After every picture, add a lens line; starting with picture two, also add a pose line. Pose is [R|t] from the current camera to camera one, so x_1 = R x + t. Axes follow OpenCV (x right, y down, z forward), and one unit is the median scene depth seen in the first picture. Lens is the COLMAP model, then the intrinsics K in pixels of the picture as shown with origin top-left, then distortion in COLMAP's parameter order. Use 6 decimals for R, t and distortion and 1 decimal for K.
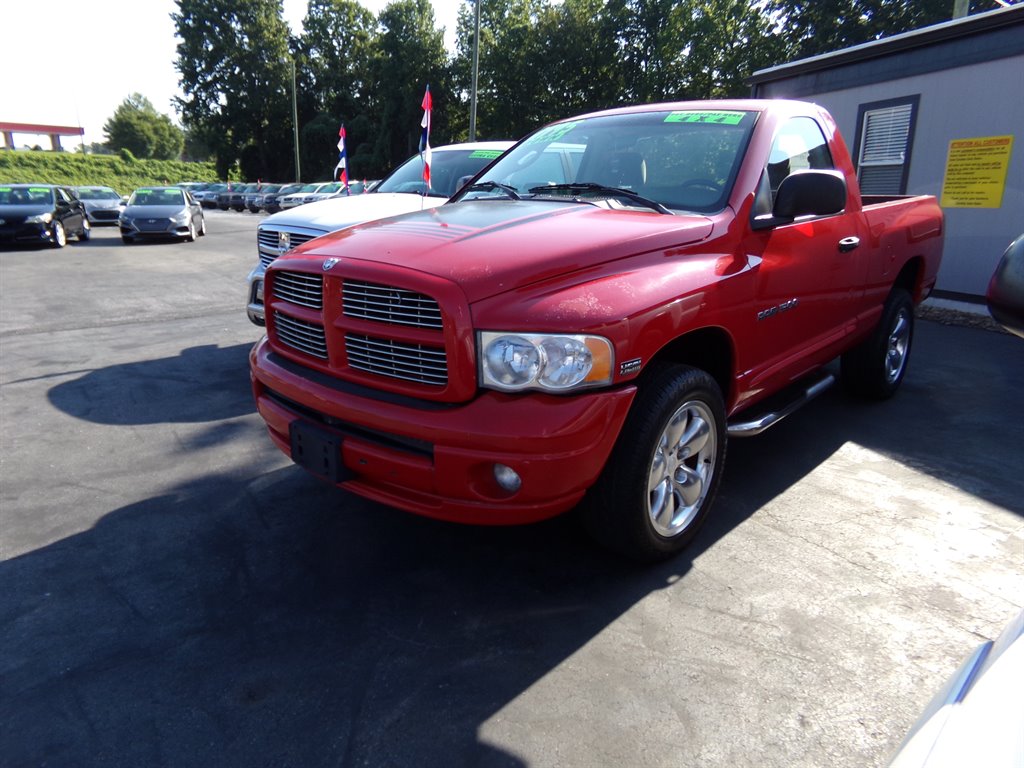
lens RADIAL K [[695.9, 0, 512.0], [0, 695.9, 384.0], [0, 0, 1]] dist [0.032733, -0.016811]
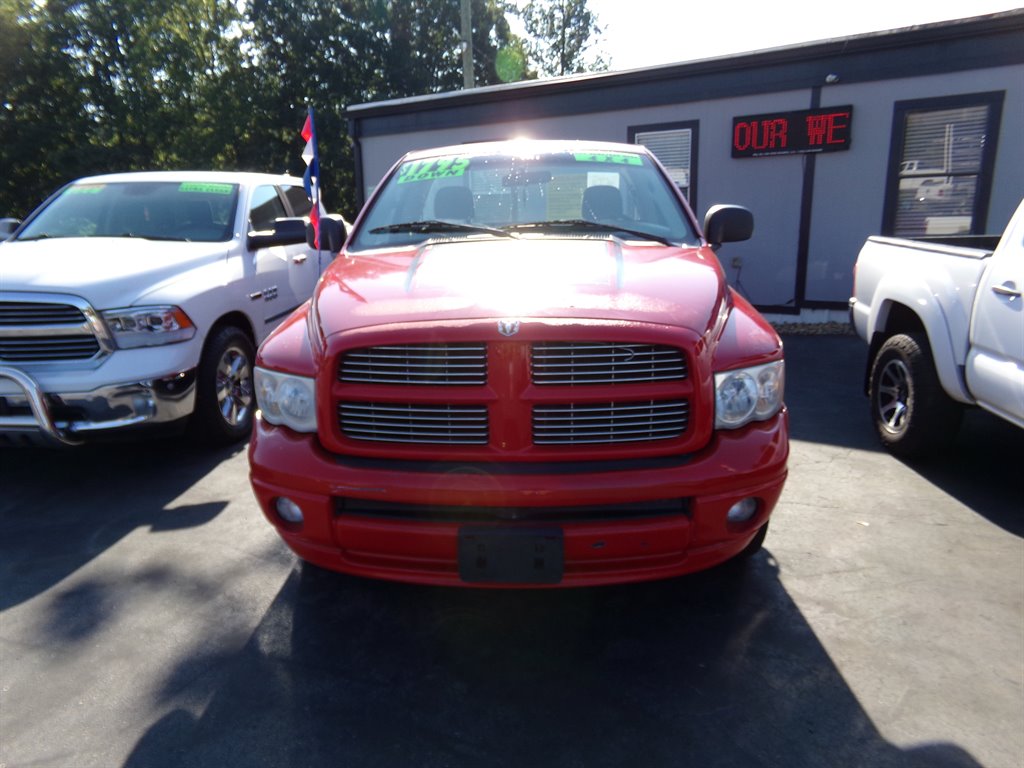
lens RADIAL K [[689.9, 0, 512.0], [0, 689.9, 384.0], [0, 0, 1]] dist [-0.004473, 0.021720]
pose [[0.769960, -0.173597, 0.614024, -0.762895], [0.191559, 0.980780, 0.037081, -0.134284], [-0.608660, 0.089071, 0.788416, 0.354312]]
